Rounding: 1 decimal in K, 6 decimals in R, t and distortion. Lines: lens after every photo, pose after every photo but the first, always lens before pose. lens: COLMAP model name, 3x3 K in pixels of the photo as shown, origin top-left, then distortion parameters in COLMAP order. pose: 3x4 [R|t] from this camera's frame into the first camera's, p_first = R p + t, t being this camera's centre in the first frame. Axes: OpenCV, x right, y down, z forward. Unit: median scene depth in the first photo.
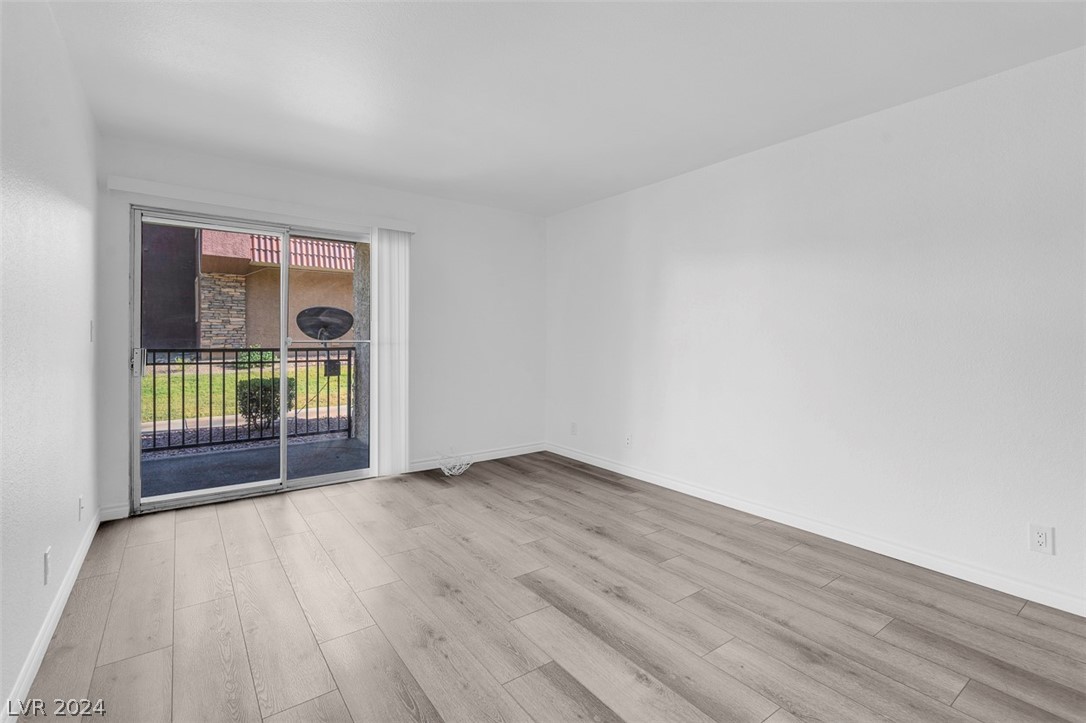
lens RADIAL K [[502.5, 0, 545.0], [0, 502.5, 340.2], [0, 0, 1]] dist [-0.002842, 0.000194]
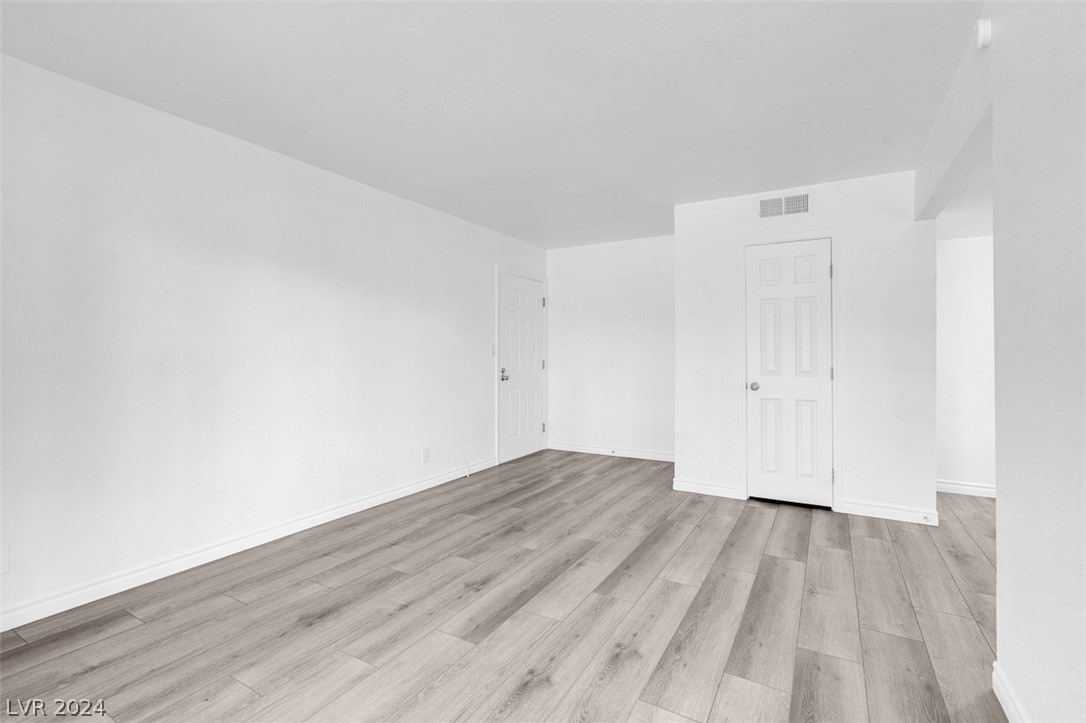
lens RADIAL K [[499.2, 0, 544.2], [0, 499.2, 338.6], [0, 0, 1]] dist [-0.000707, 0.000223]
pose [[-0.404037, 0.019905, 0.914526, -0.593880], [0.000878, 0.999771, -0.021372, -0.006554], [-0.914742, -0.007832, -0.403962, 0.846687]]
